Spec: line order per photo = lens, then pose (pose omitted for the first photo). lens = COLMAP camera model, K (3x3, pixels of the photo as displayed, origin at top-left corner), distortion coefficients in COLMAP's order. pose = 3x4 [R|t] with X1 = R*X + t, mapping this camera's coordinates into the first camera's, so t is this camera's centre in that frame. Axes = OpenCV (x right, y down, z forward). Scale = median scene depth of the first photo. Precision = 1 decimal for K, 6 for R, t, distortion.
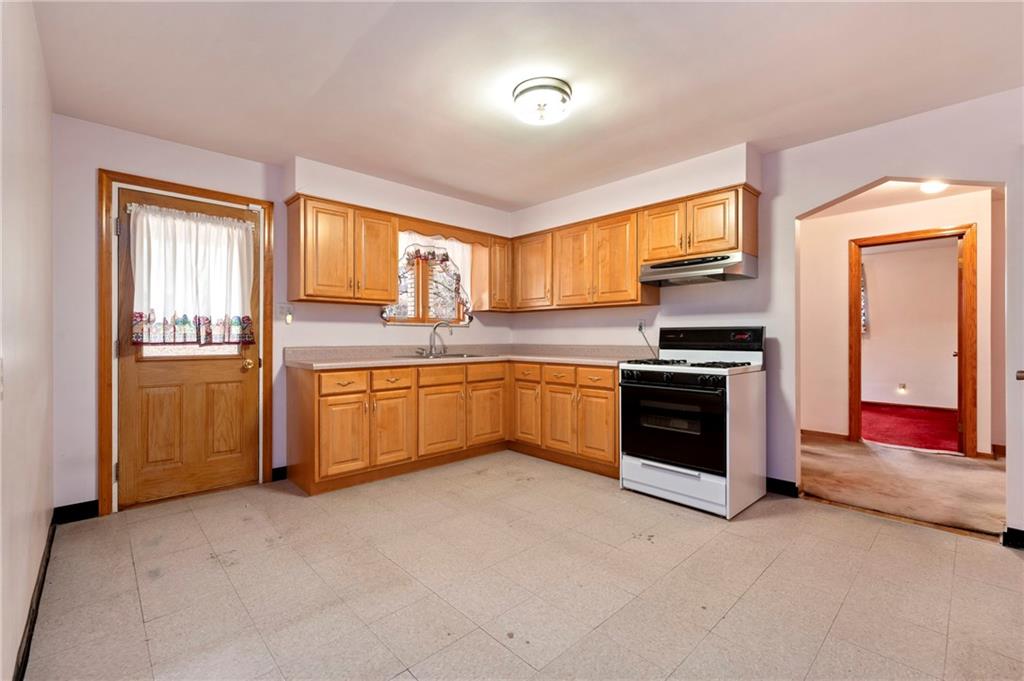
lens RADIAL K [[435.2, 0, 510.8], [0, 435.2, 338.1], [0, 0, 1]] dist [0.000871, 0.000054]
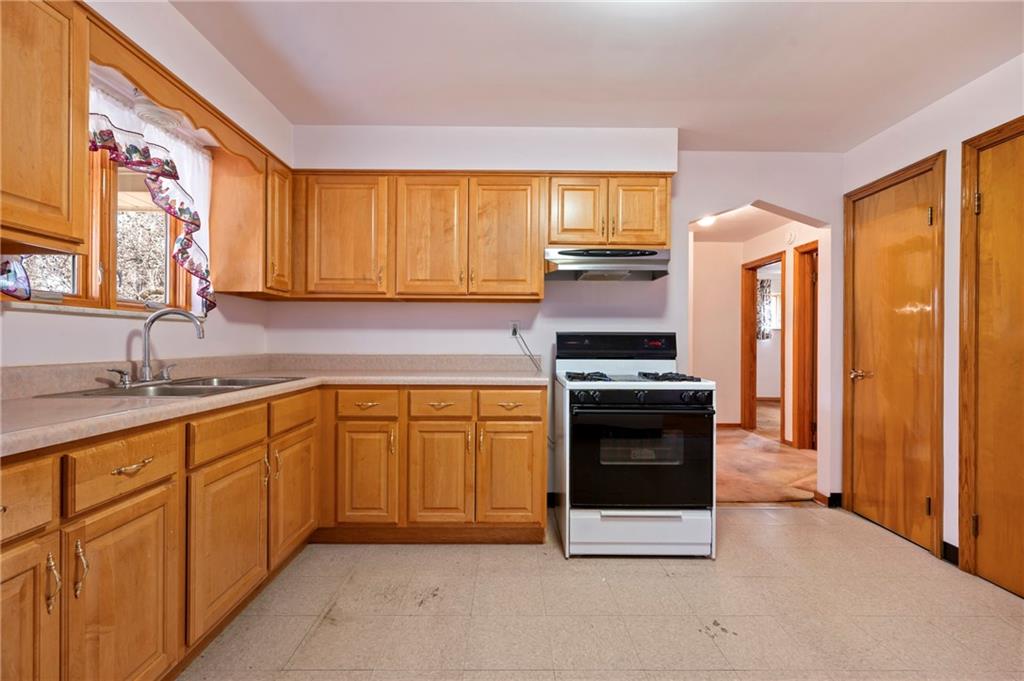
lens RADIAL K [[450.6, 0, 511.8], [0, 450.6, 342.2], [0, 0, 1]] dist [-0.000766, 0.000325]
pose [[0.684430, 0.002679, 0.729074, -0.300206], [-0.002468, 0.999996, -0.001357, -0.003866], [-0.729075, -0.000870, 0.684434, 0.492632]]
